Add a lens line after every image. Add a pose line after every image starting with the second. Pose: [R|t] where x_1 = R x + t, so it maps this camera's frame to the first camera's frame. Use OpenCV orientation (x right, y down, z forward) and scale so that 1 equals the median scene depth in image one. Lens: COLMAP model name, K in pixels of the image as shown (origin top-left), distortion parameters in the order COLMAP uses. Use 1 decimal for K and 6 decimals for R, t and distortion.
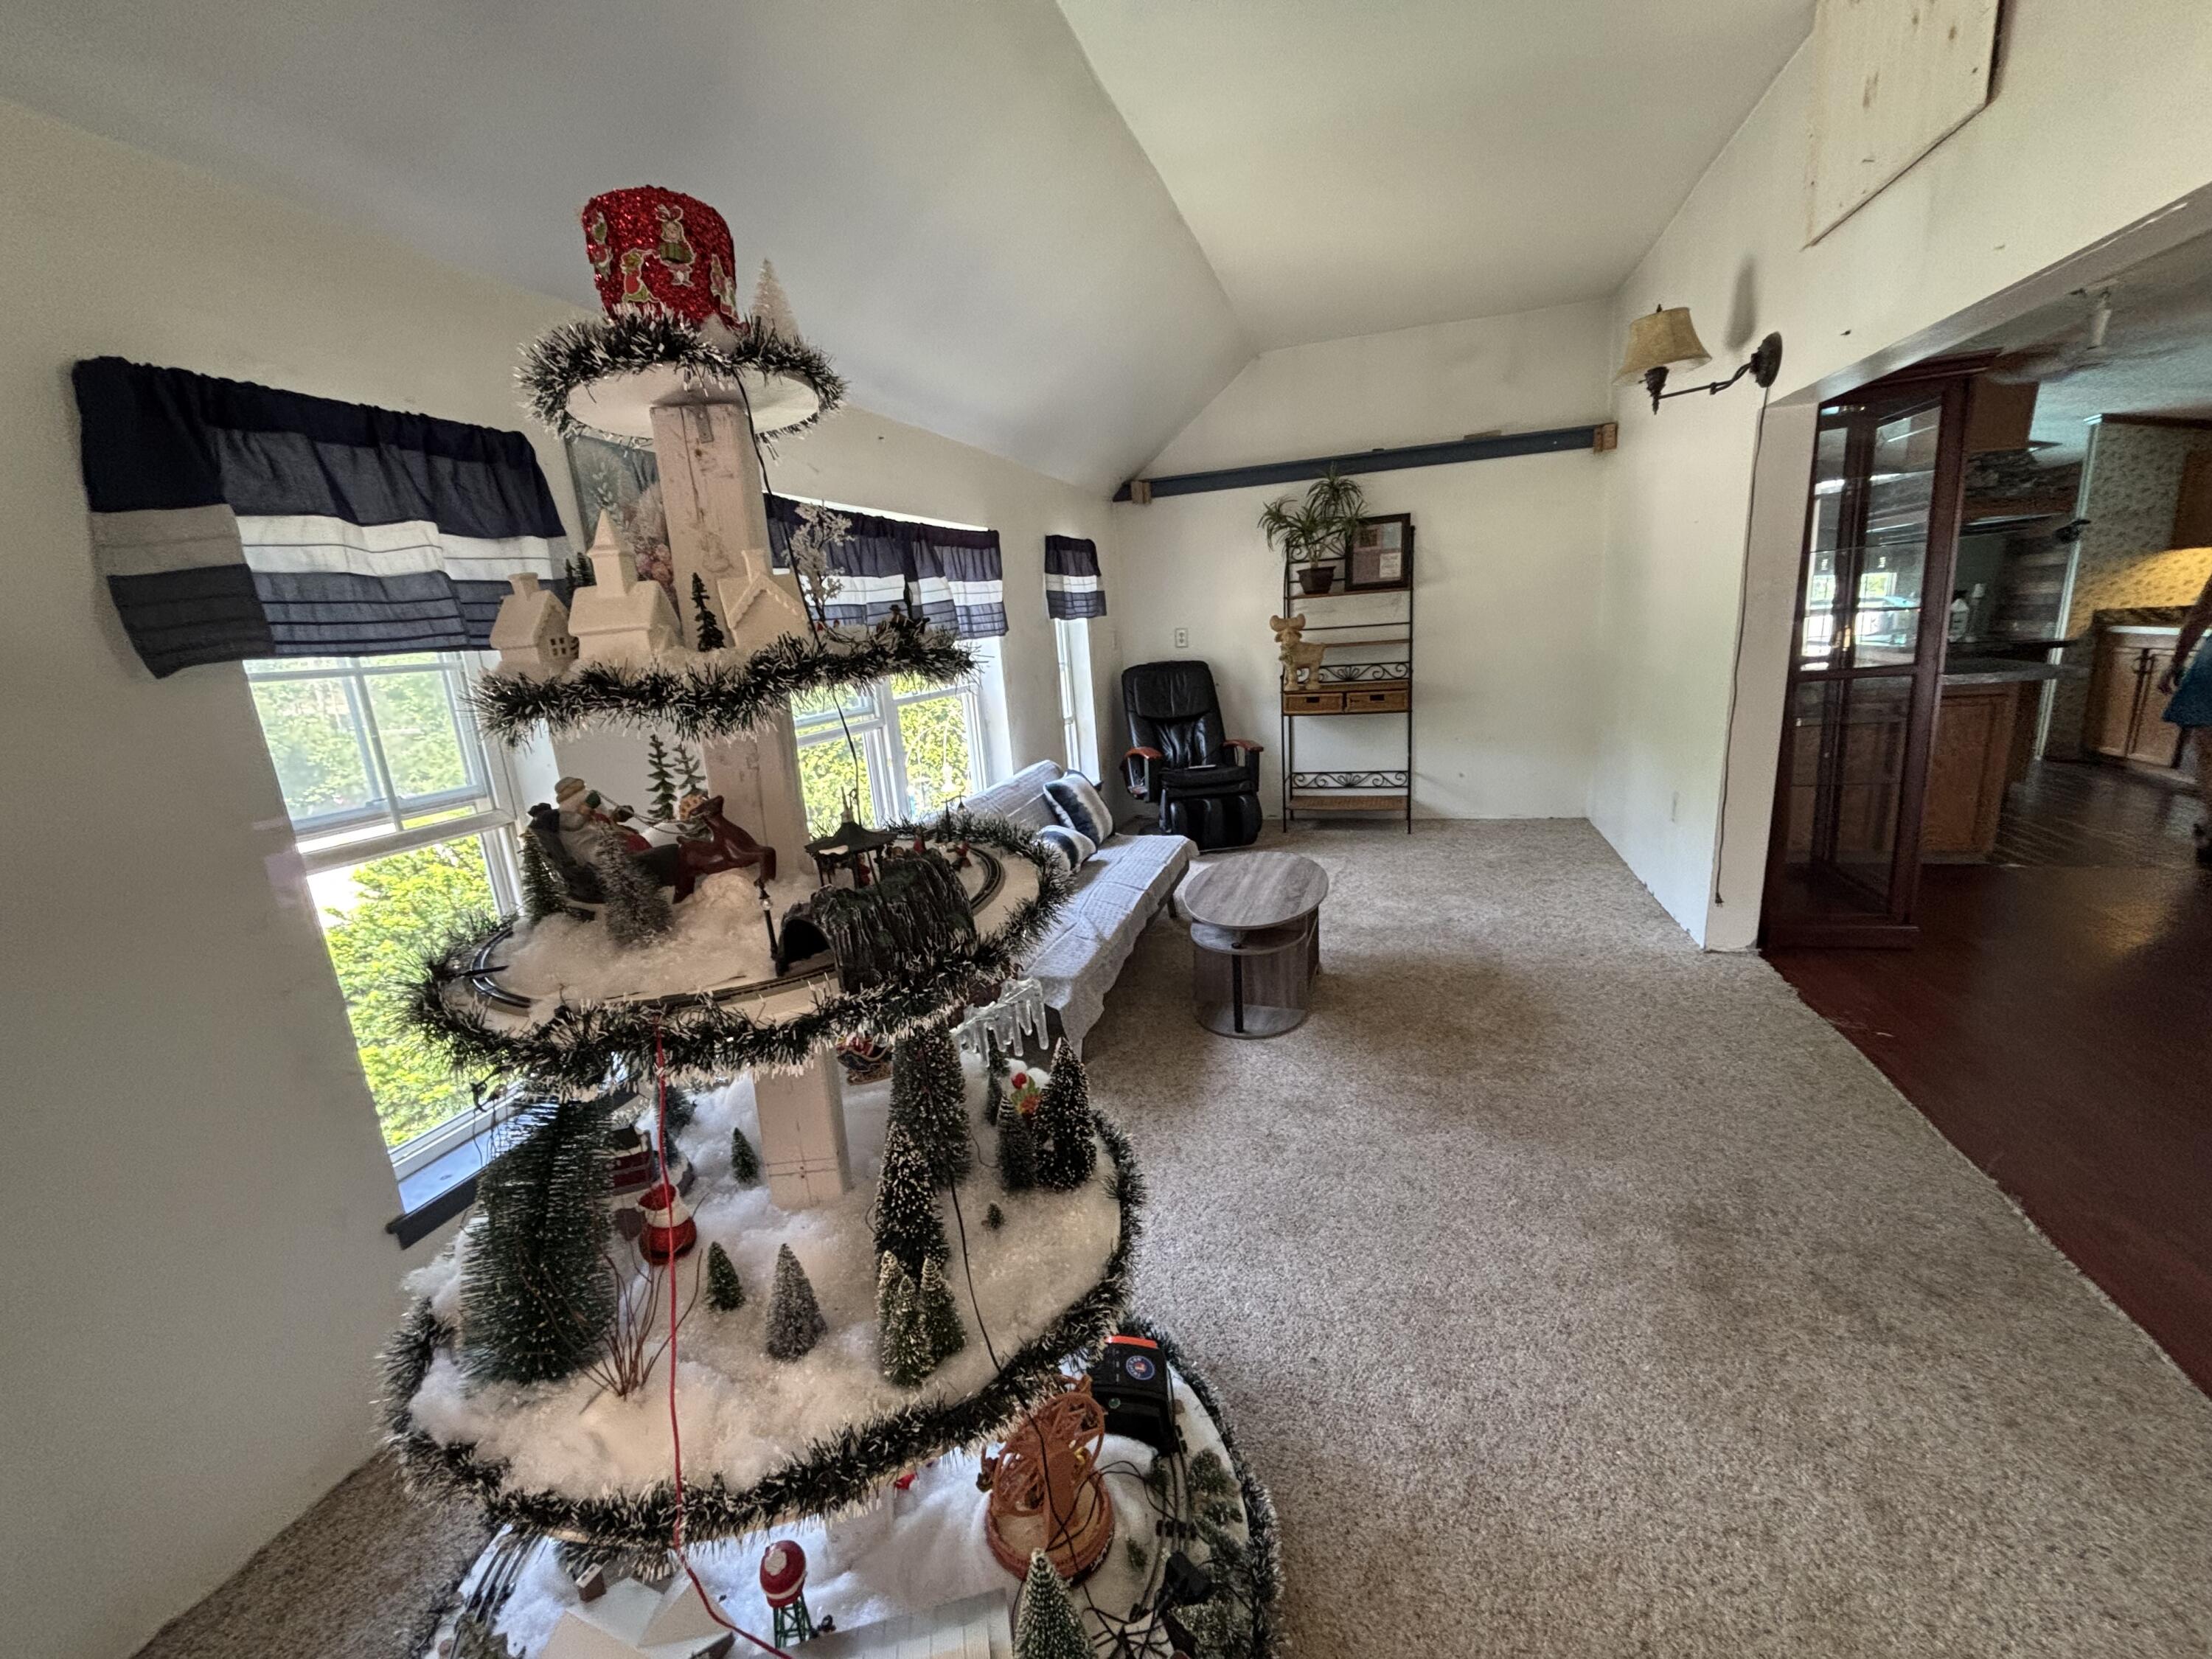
lens RADIAL K [[900.5, 0, 1089.2], [0, 900.5, 828.1], [0, 0, 1]] dist [0.000518, 0.000665]
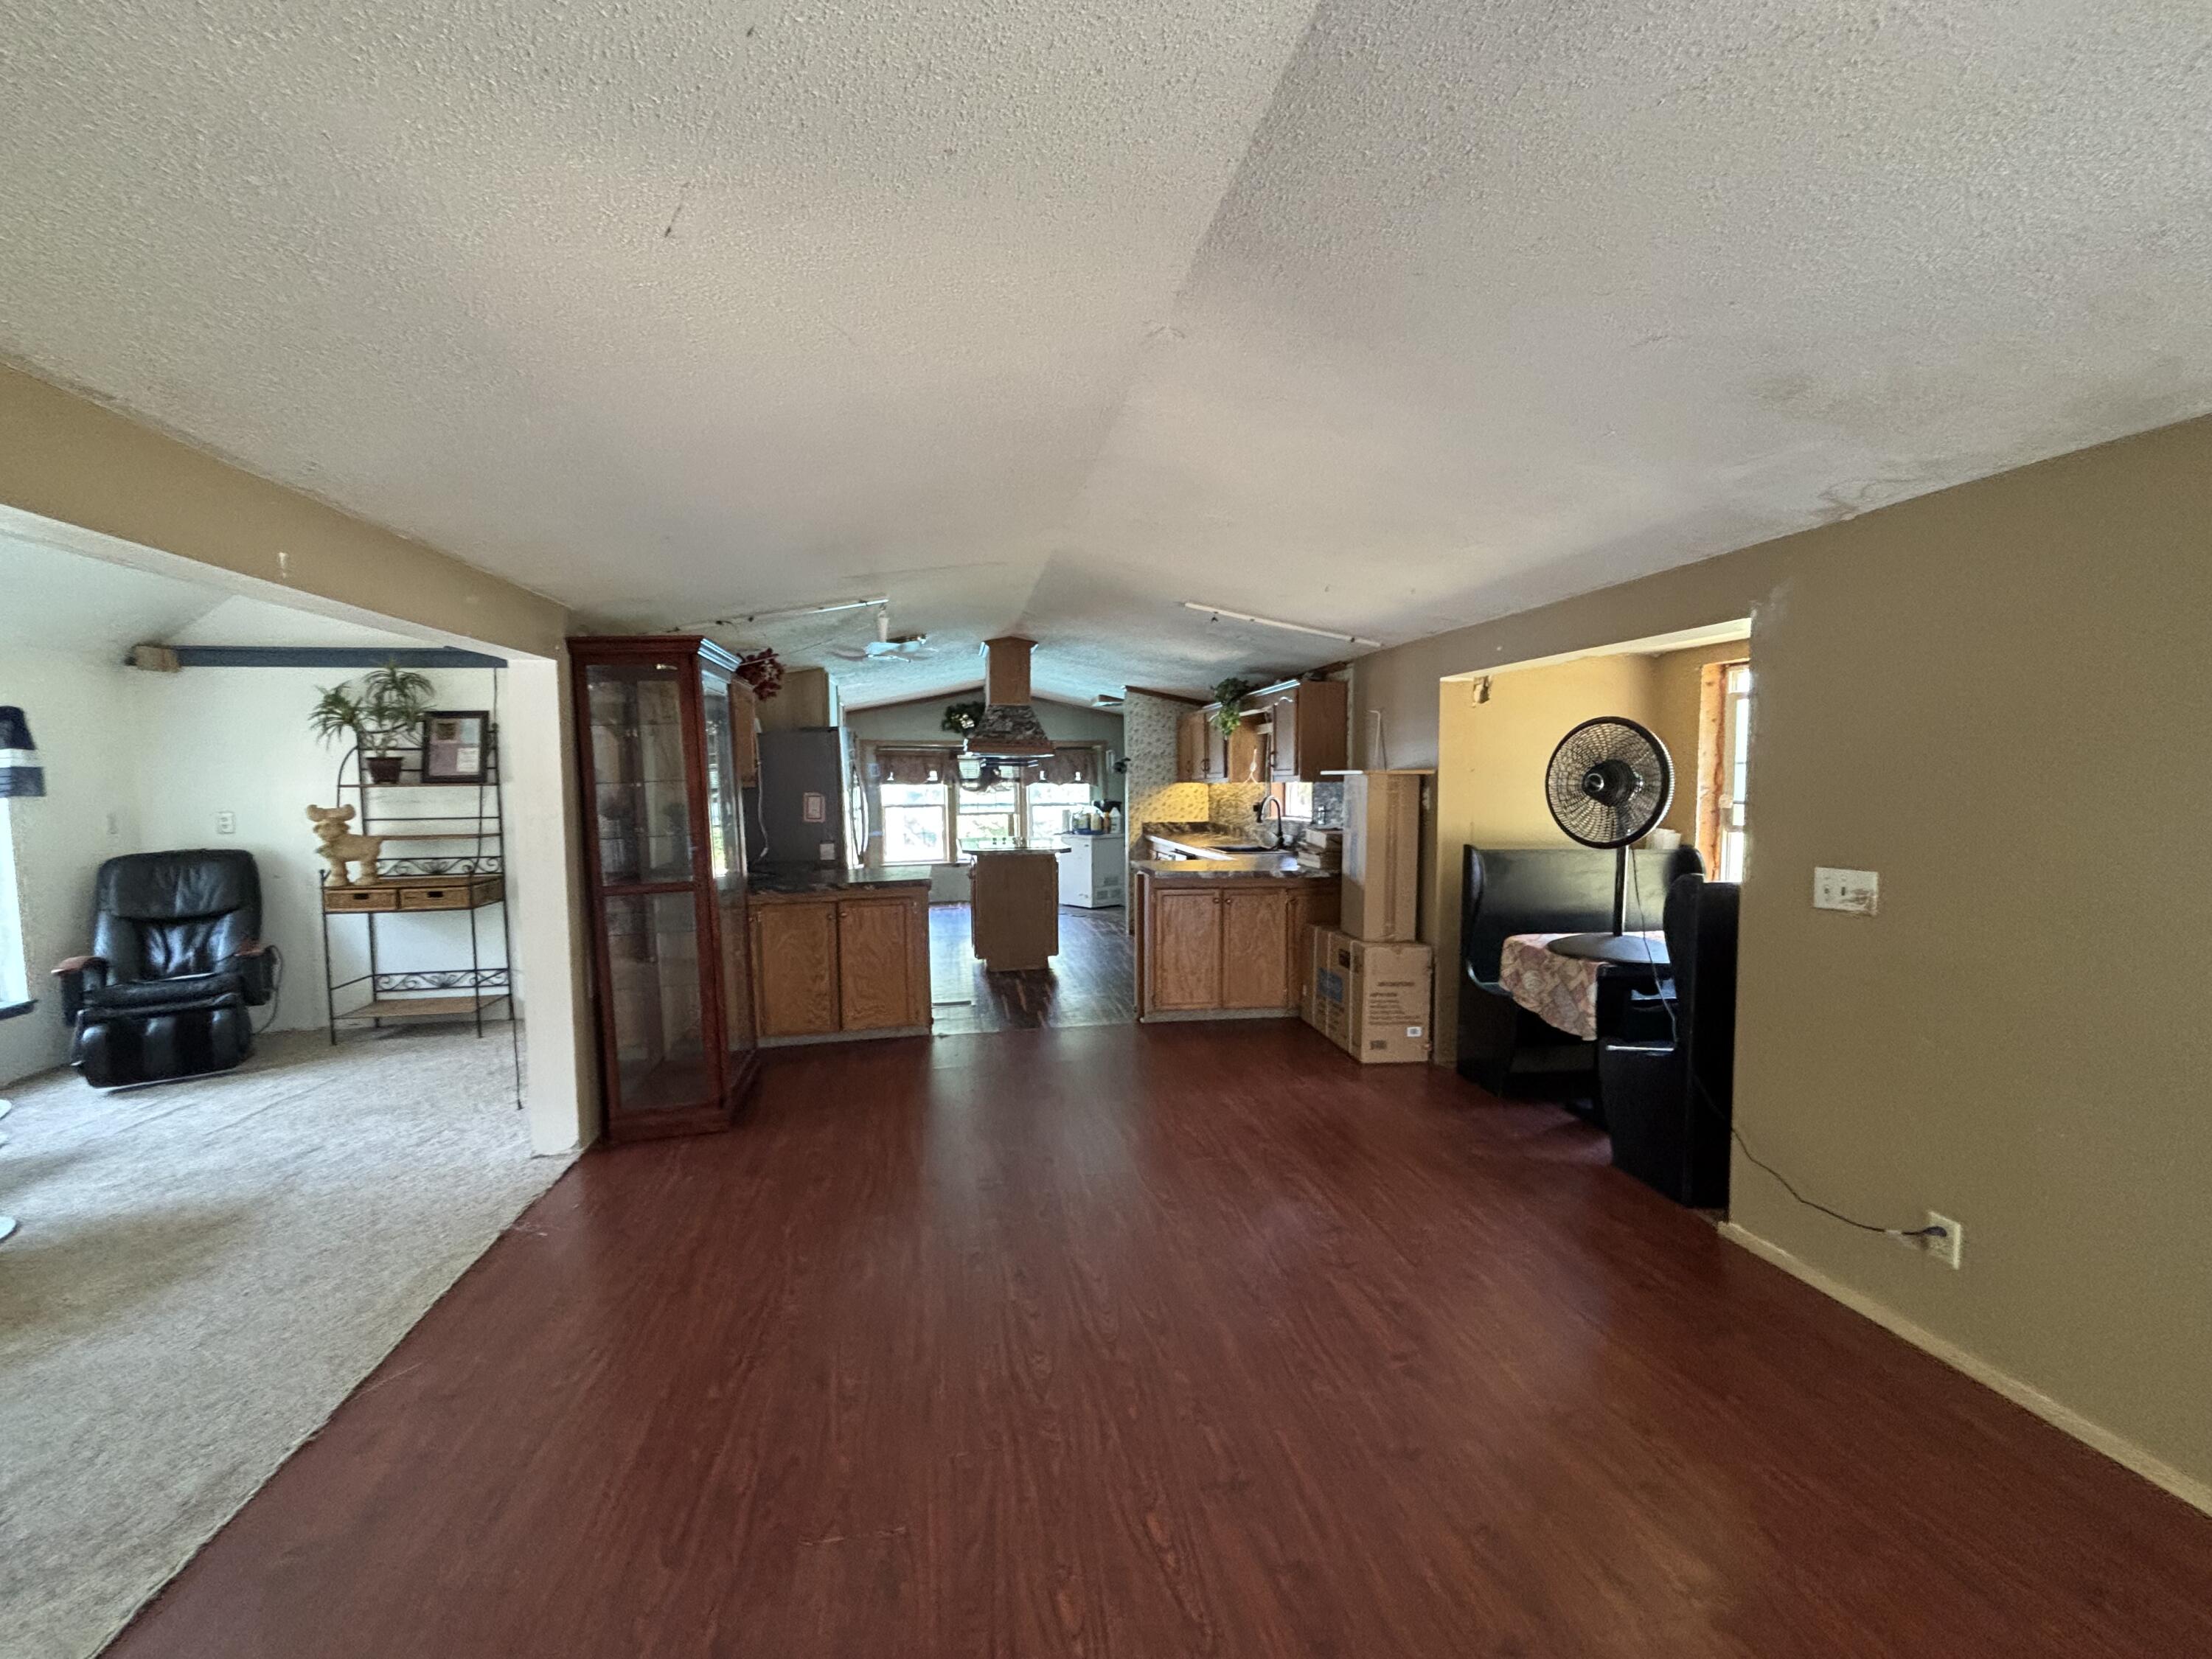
lens RADIAL K [[900.5, 0, 1107.1], [0, 900.5, 831.0], [0, 0, 1]] dist [0.000518, 0.000665]
pose [[0.881989, 0.025712, 0.470569, 0.493842], [0.057098, 0.985325, -0.160858, -0.017615], [-0.467799, 0.168744, 0.867577, -0.167260]]
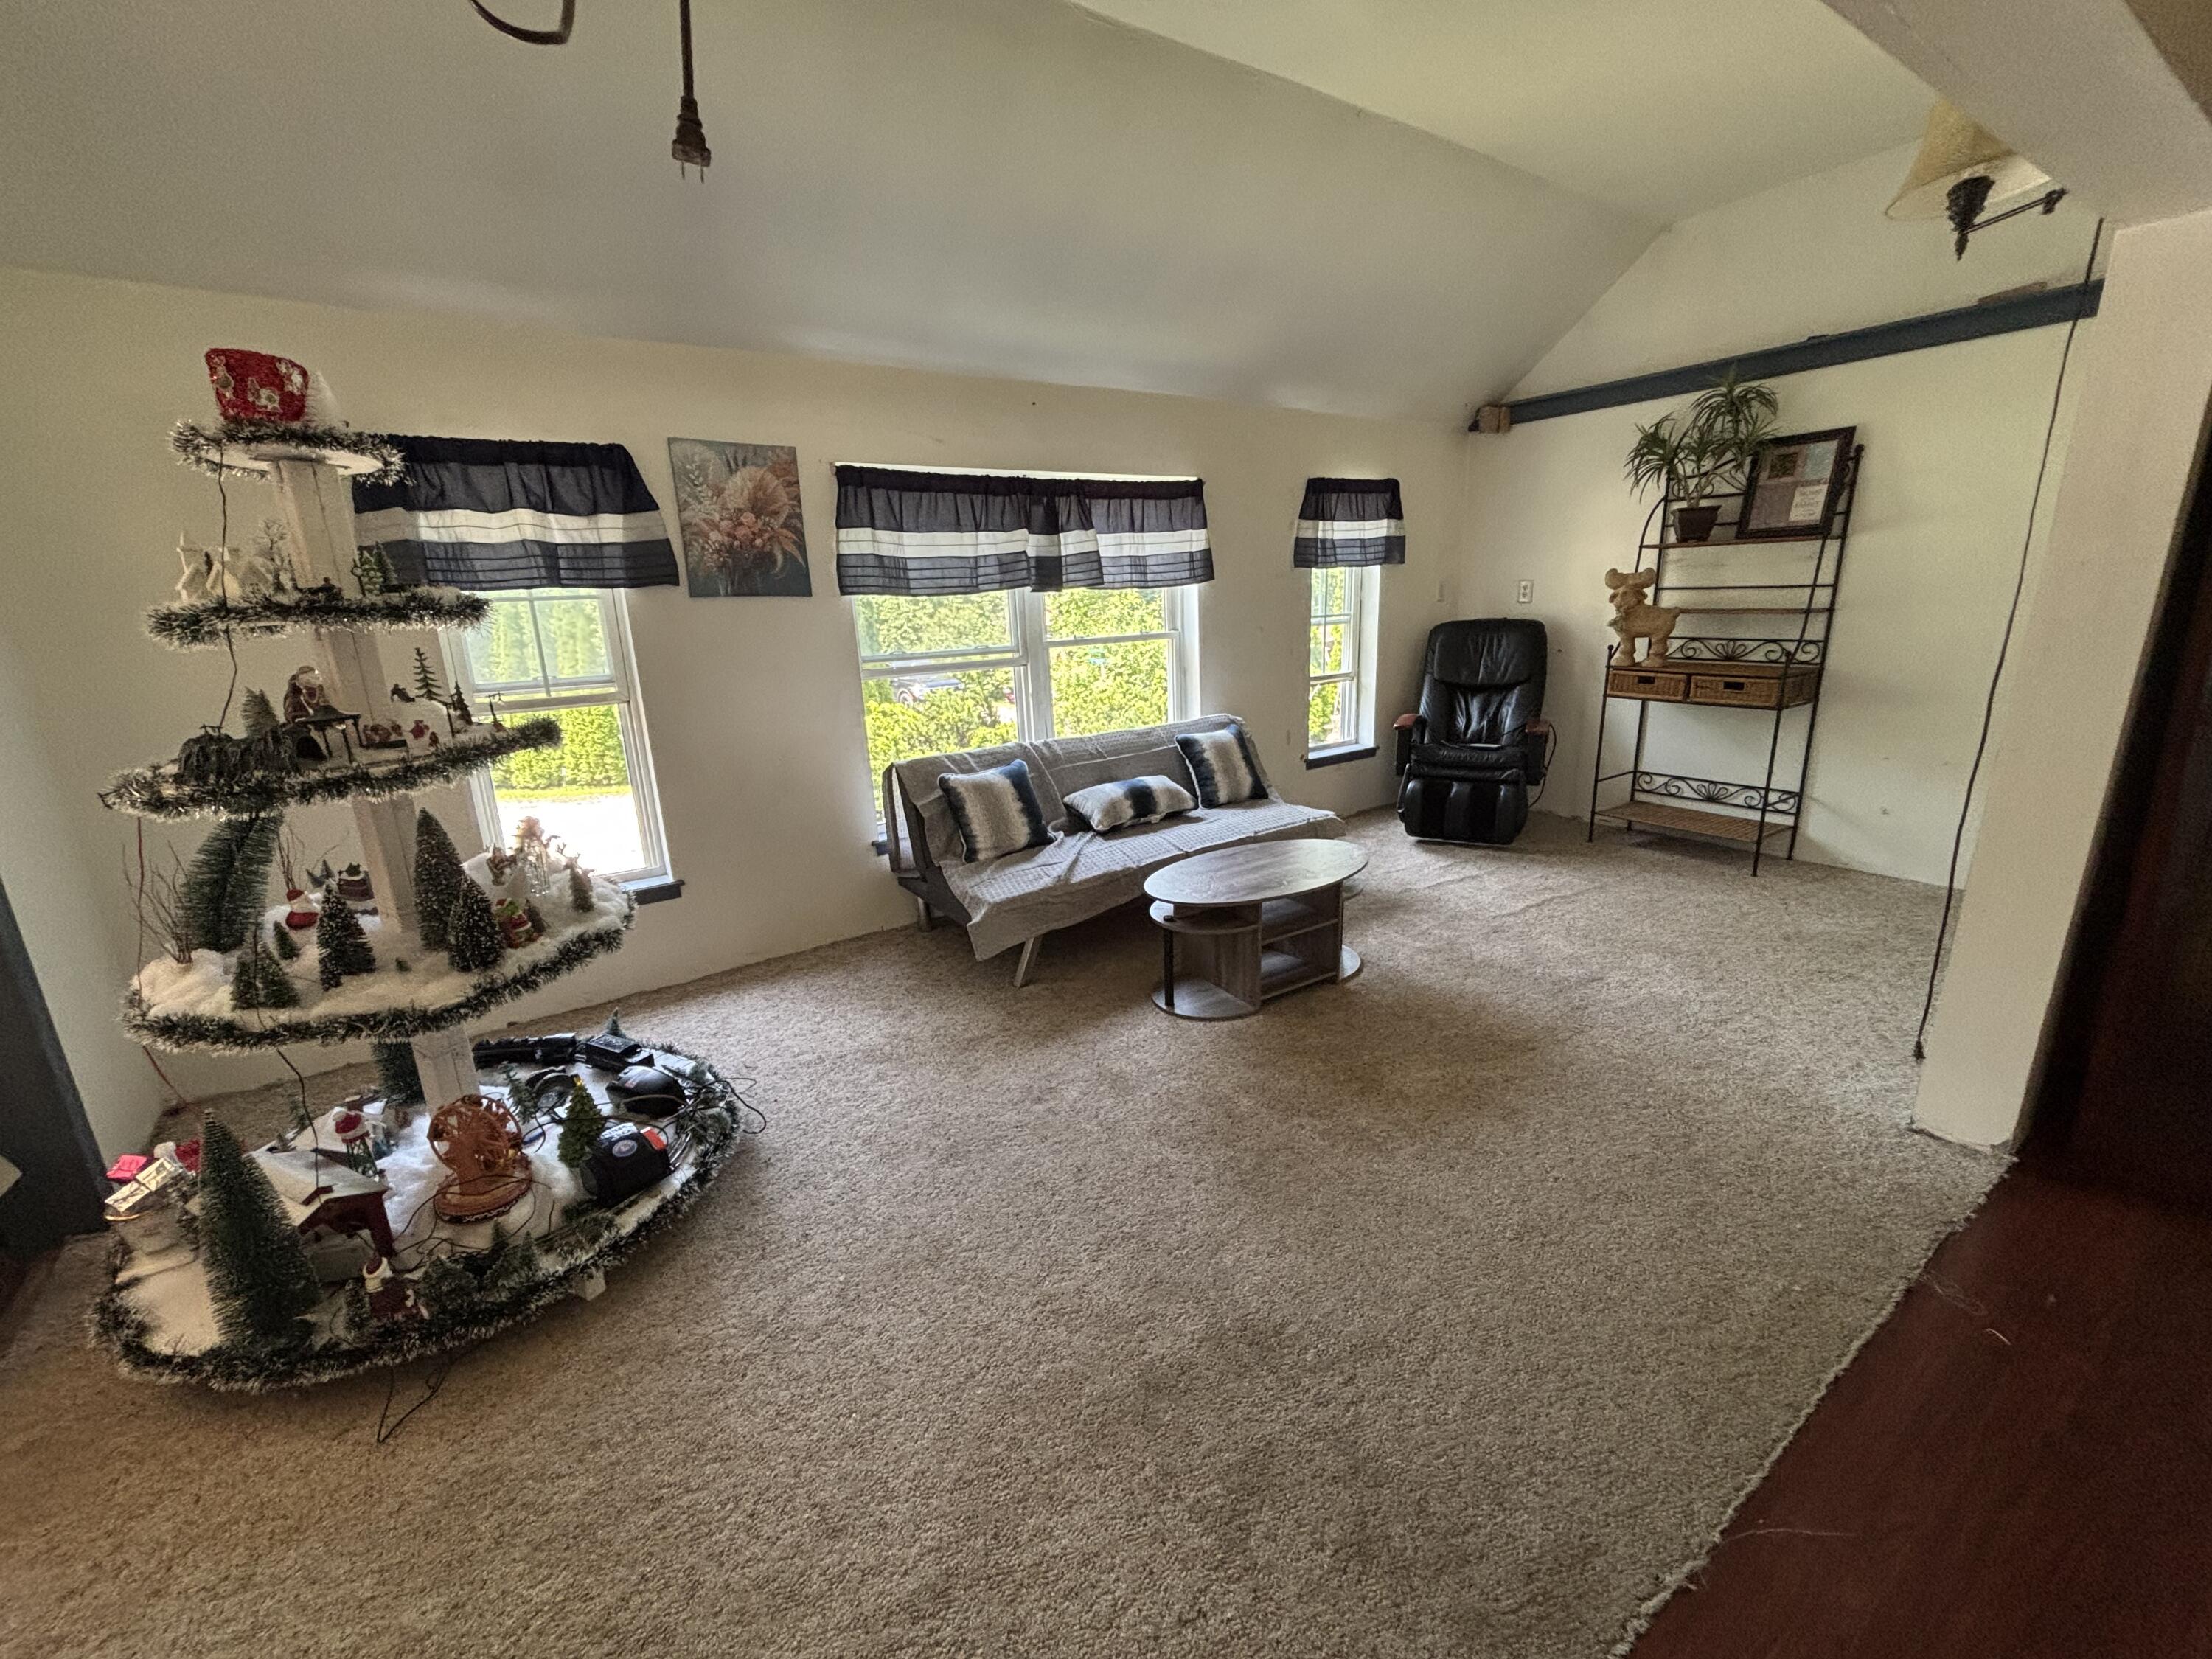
lens RADIAL K [[900.5, 0, 1104.7], [0, 900.5, 824.4], [0, 0, 1]] dist [0.000518, 0.000665]
pose [[0.791488, 0.193392, -0.579781, 0.360155], [-0.153449, 0.981112, 0.117780, -0.040743], [0.591608, -0.004255, 0.806214, 0.092583]]
